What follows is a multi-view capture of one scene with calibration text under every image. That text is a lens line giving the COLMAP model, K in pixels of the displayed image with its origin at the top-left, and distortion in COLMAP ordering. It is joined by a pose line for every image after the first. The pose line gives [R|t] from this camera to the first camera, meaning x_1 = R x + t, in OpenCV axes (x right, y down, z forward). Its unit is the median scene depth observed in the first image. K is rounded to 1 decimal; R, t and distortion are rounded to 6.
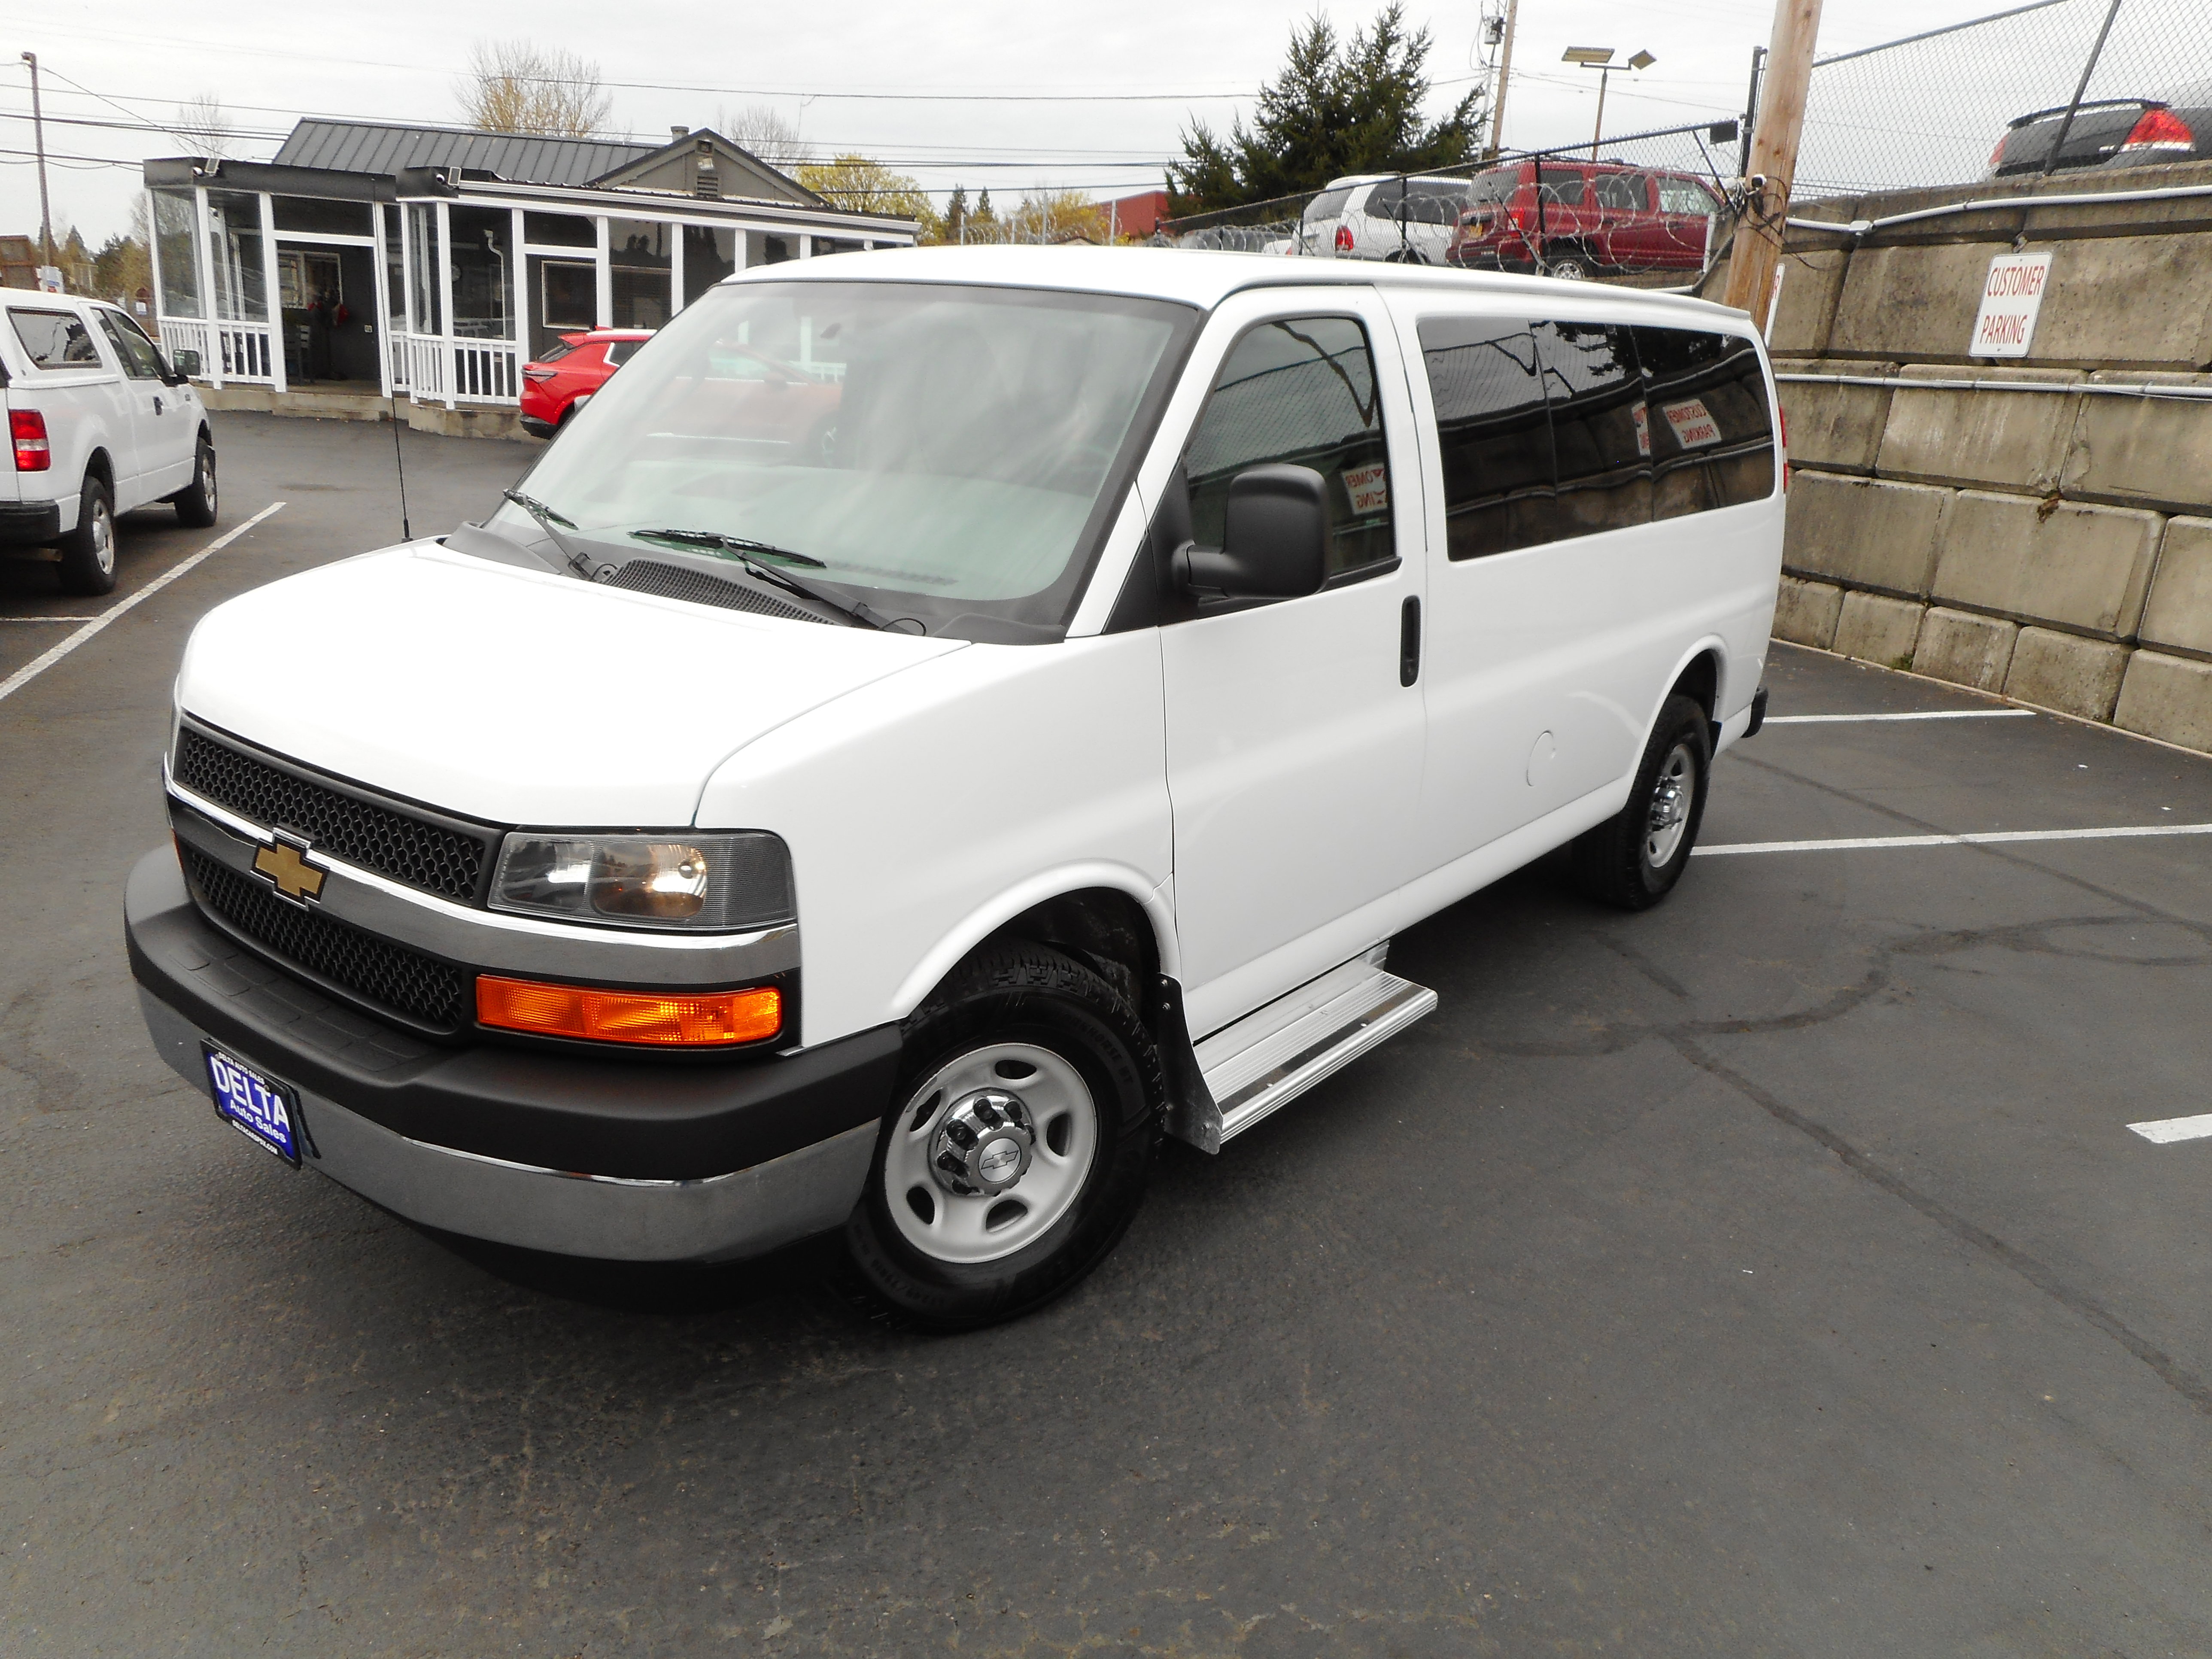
lens RADIAL K [[1683.6, 0, 1072.3], [0, 1683.6, 834.5], [0, 0, 1]] dist [-0.002290, 0.008752]
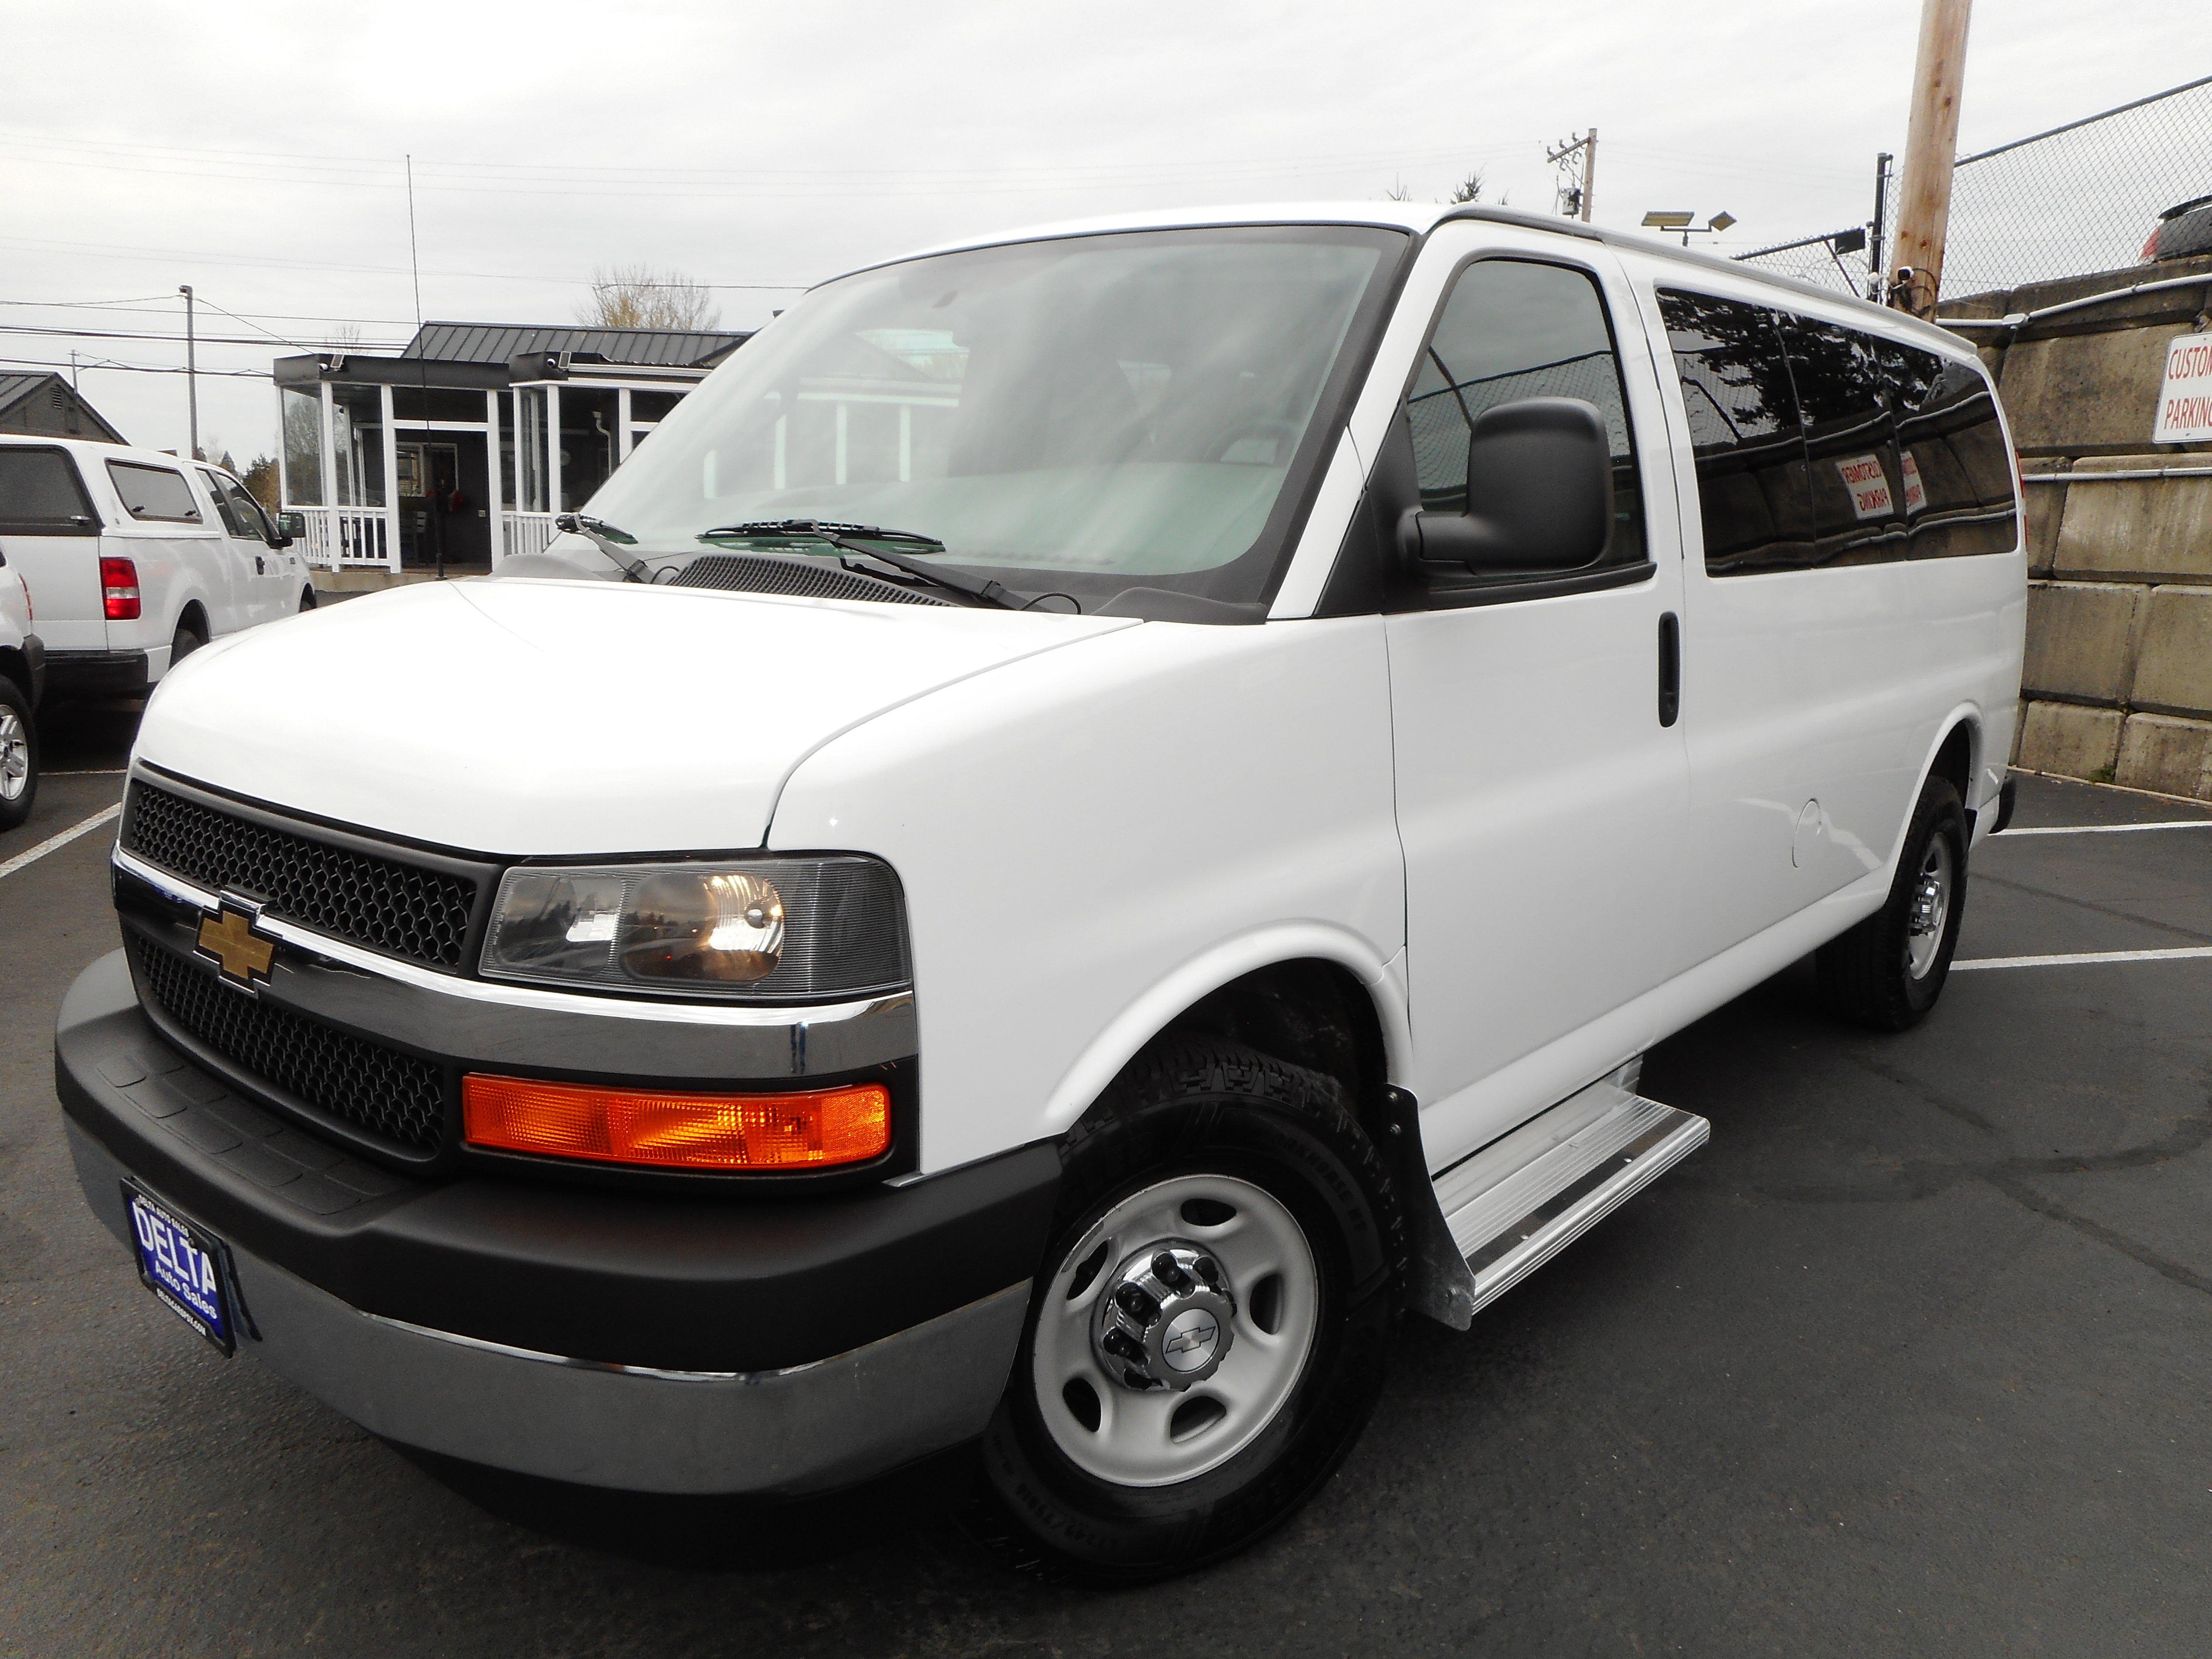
lens RADIAL K [[1664.4, 0, 1070.6], [0, 1664.4, 826.7], [0, 0, 1]] dist [-0.004192, 0.000284]
pose [[0.998163, -0.022004, -0.056442, -0.037512], [0.015733, 0.993890, -0.109247, 0.039548], [0.058501, 0.108158, 0.992411, 0.202002]]
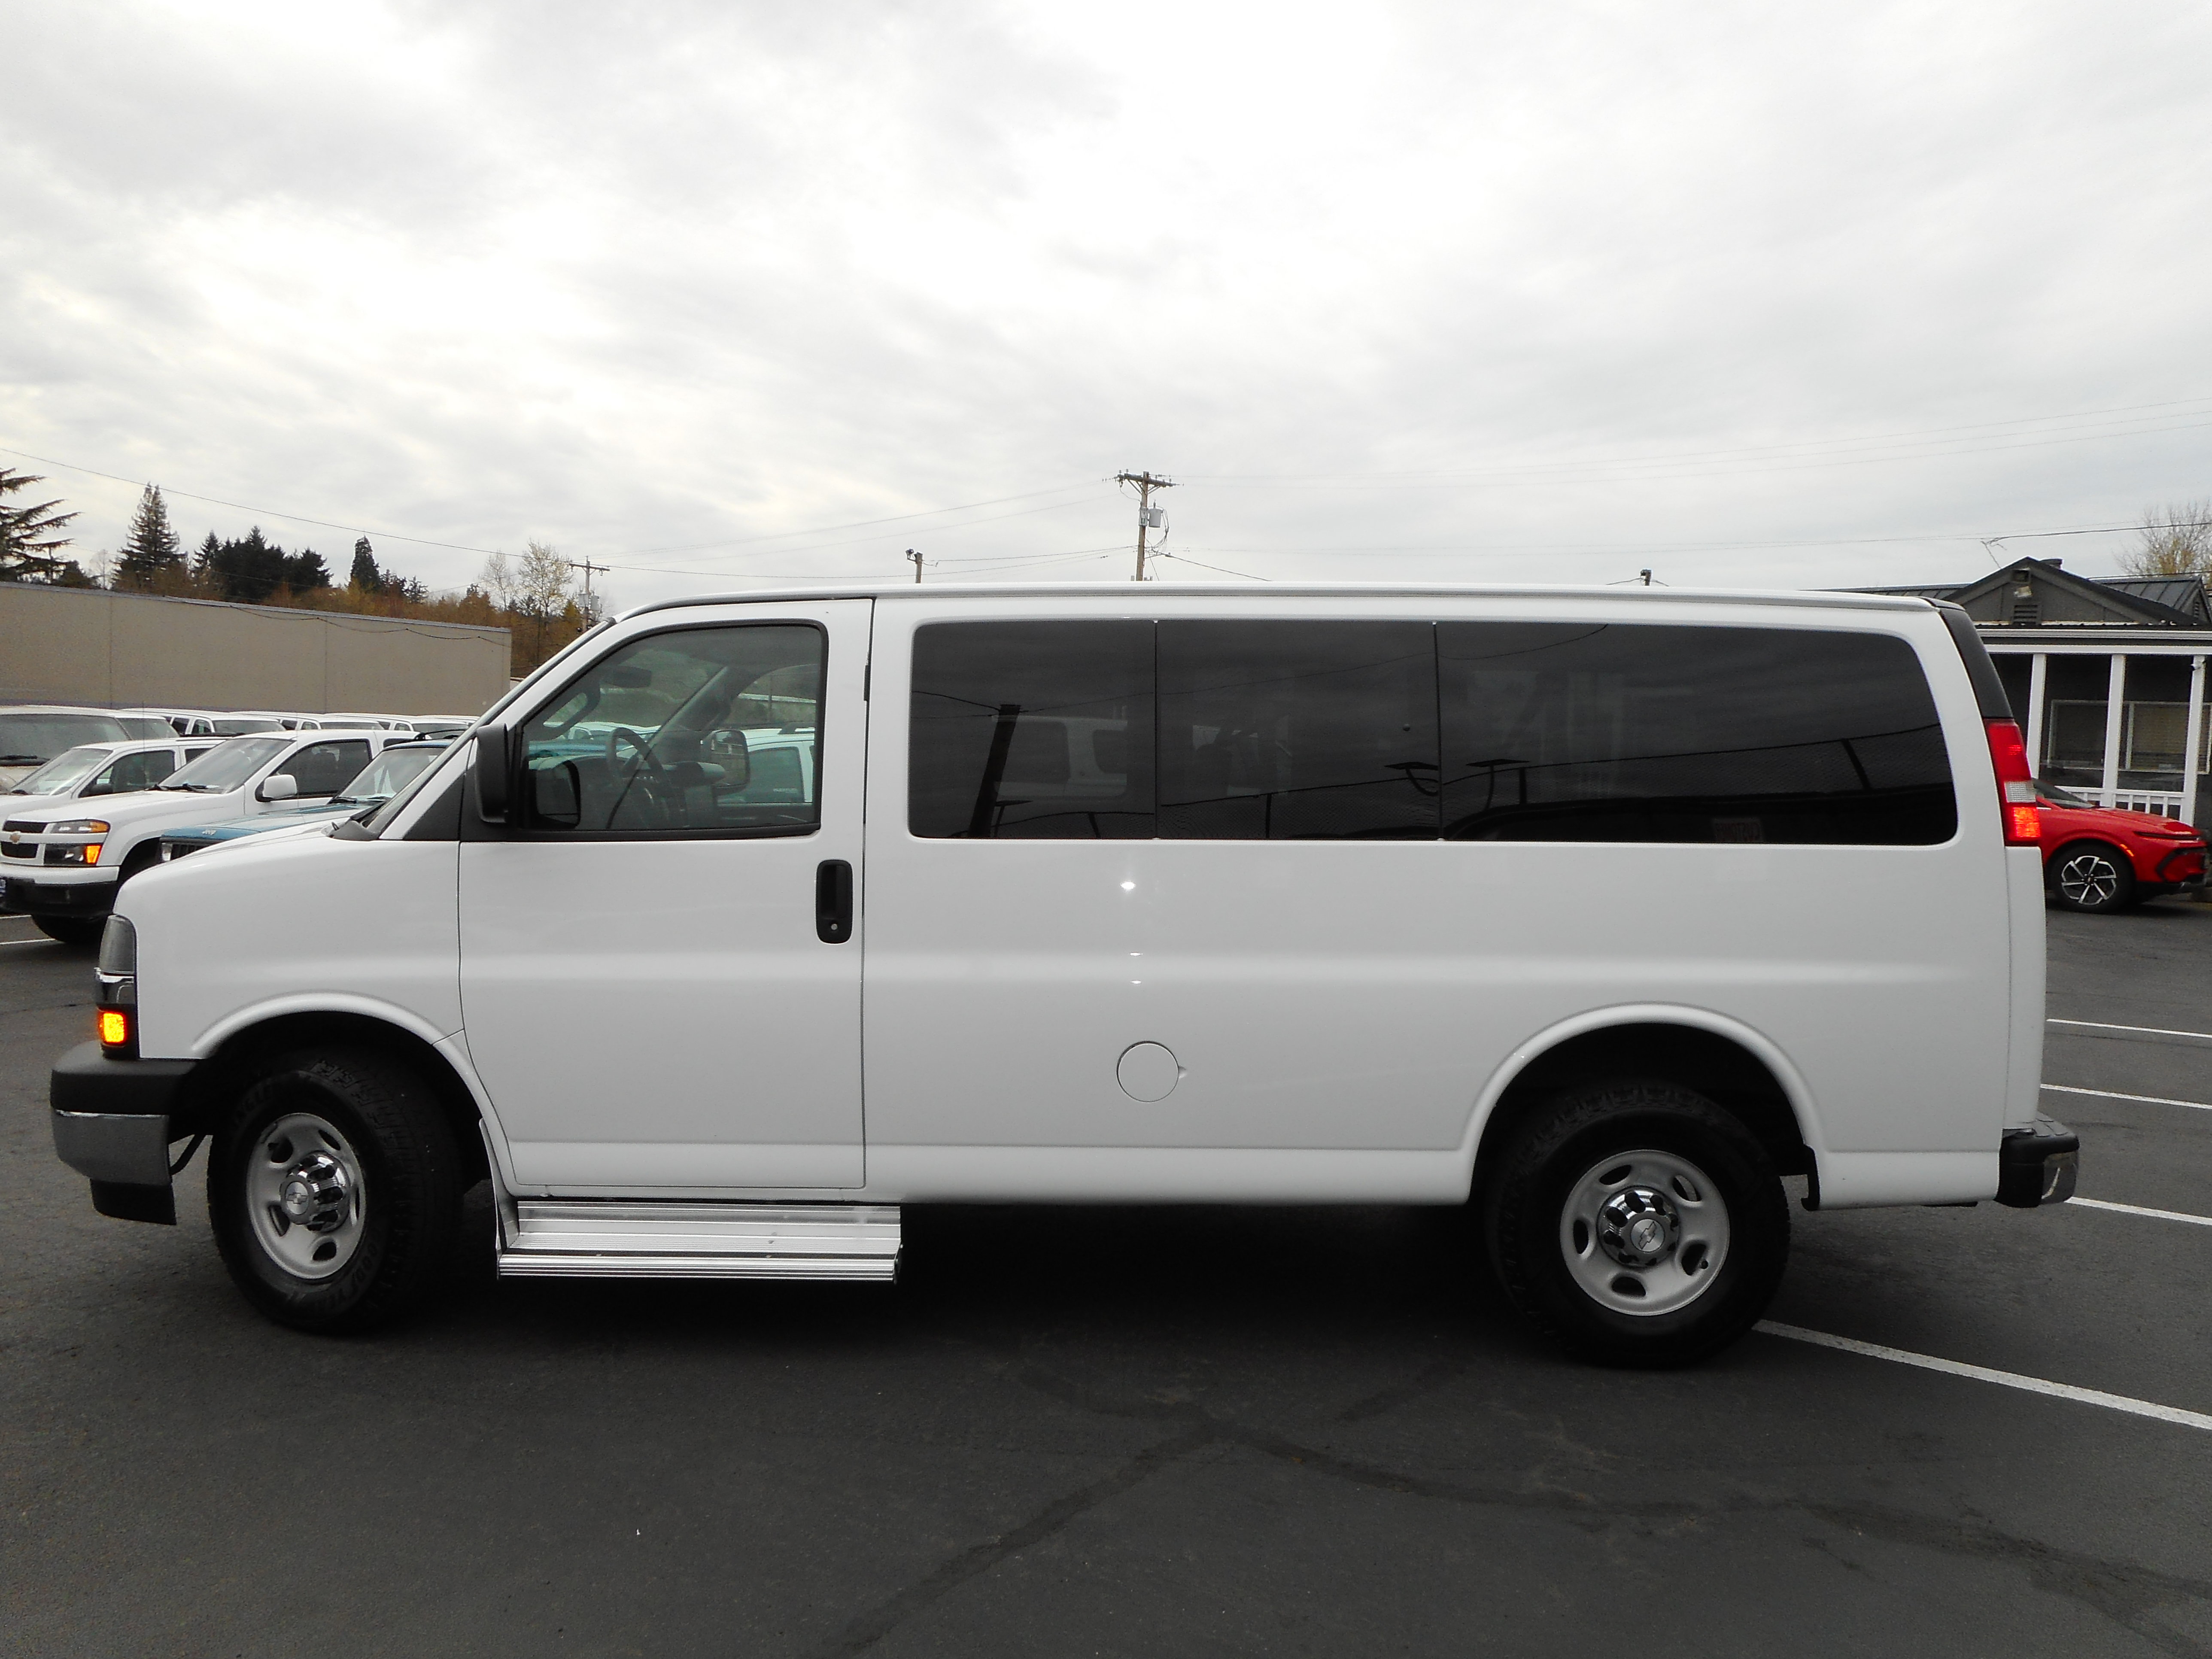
lens RADIAL K [[1651.1, 0, 1106.0], [0, 1651.1, 829.5], [0, 0, 1]] dist [-0.010051, 0.006138]
pose [[0.604216, 0.007883, -0.796782, 1.120155], [-0.221018, 0.962373, -0.158081, -0.028488], [0.765555, 0.271618, 0.583223, 0.479350]]
